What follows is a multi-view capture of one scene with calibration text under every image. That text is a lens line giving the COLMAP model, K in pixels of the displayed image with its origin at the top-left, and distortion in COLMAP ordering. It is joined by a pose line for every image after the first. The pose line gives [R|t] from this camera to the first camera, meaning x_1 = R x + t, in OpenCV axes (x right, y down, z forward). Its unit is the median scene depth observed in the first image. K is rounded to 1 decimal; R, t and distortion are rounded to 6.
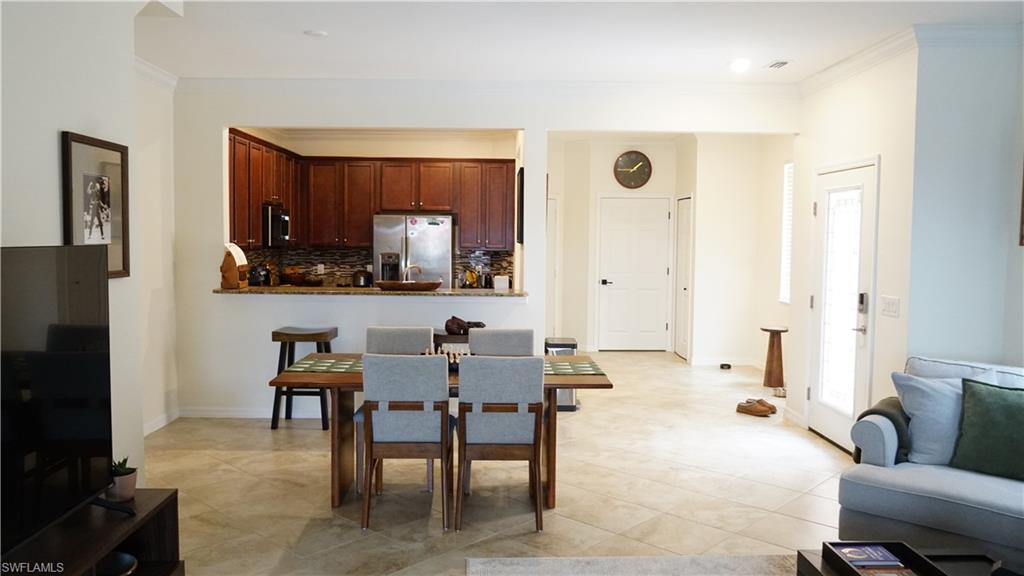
lens RADIAL K [[766.5, 0, 512.2], [0, 766.5, 287.3], [0, 0, 1]] dist [-0.010540, 0.017447]
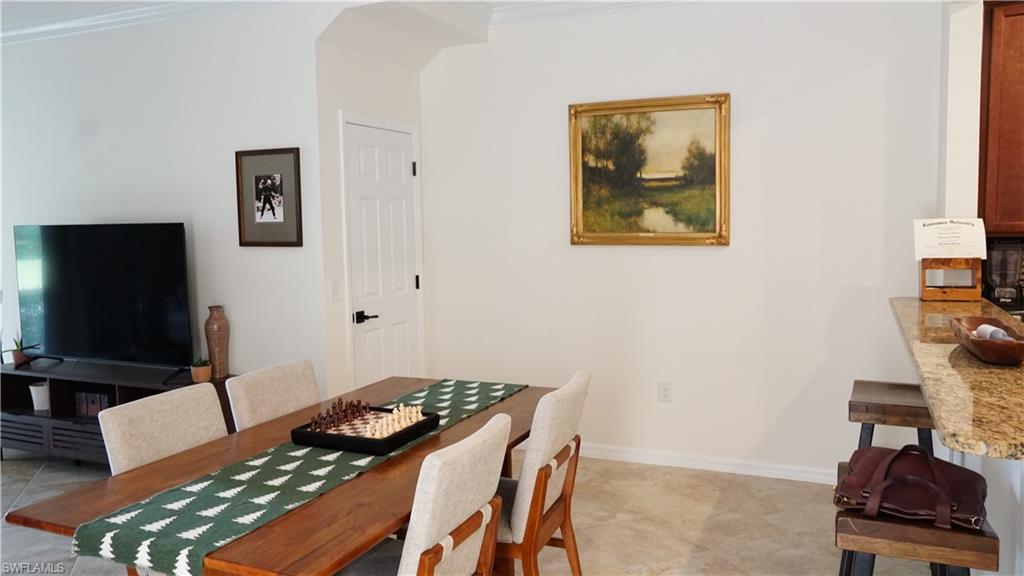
lens RADIAL K [[766.5, 0, 511.5], [0, 766.5, 289.5], [0, 0, 1]] dist [-0.010540, 0.017447]
pose [[-0.440348, 0.077377, -0.894487, 0.567236], [-0.049164, 0.992707, 0.110076, -0.112167], [0.896480, 0.092448, -0.433332, 2.056660]]
